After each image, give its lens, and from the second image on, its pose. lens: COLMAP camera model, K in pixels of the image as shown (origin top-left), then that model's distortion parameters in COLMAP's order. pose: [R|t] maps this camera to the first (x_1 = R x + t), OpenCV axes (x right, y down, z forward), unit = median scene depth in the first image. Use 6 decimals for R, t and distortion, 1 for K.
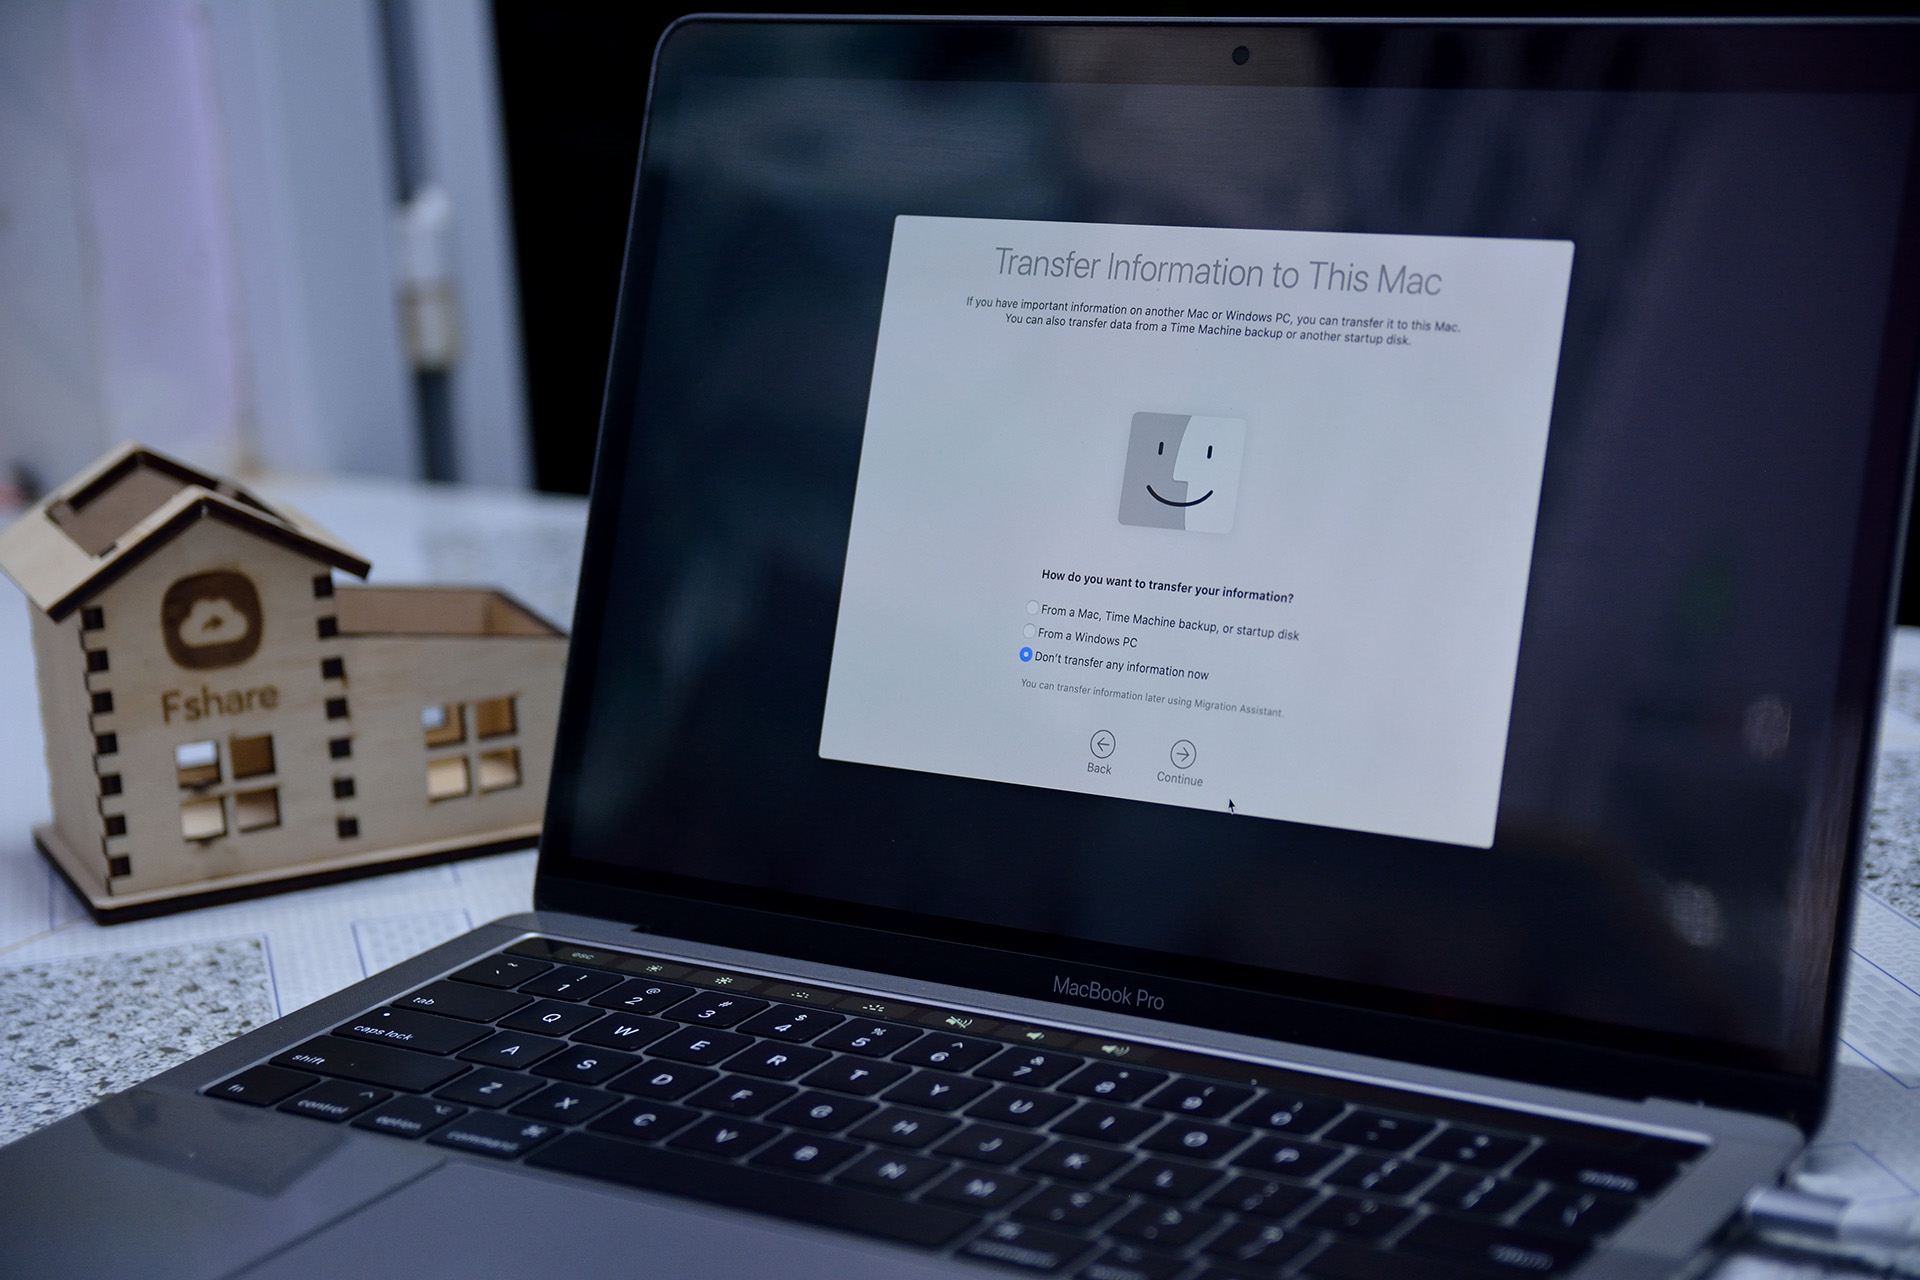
lens RADIAL K [[3678.3, 0, 876.4], [0, 3678.3, 555.4], [0, 0, 1]] dist [-0.002015, 0.000000]
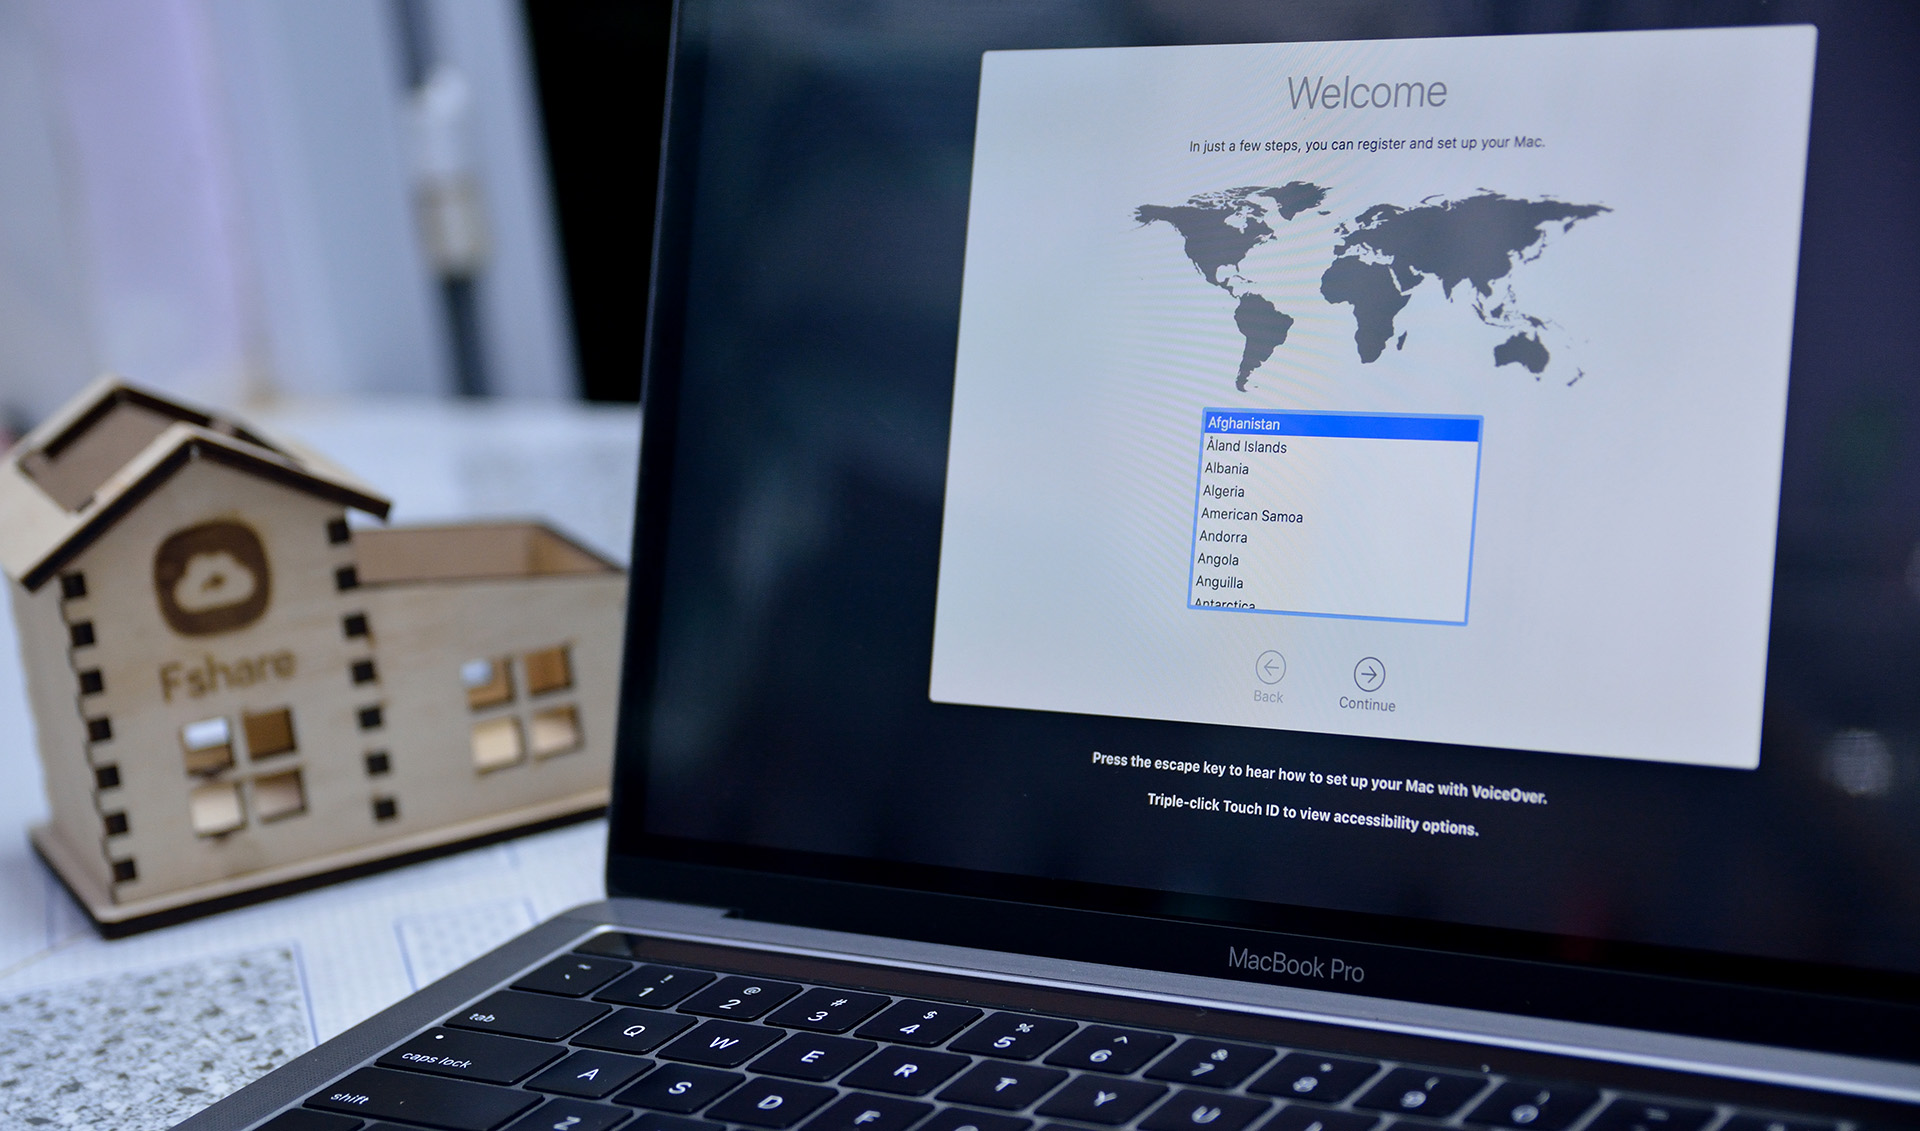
lens RADIAL K [[3781.6, 0, 816.3], [0, 3781.6, 516.0], [0, 0, 1]] dist [-0.004299, 0.000000]
pose [[0.997583, -0.060779, -0.033685, -0.009302], [0.061397, 0.997958, 0.017625, -0.004087], [0.032545, -0.019650, 0.999277, 0.124078]]
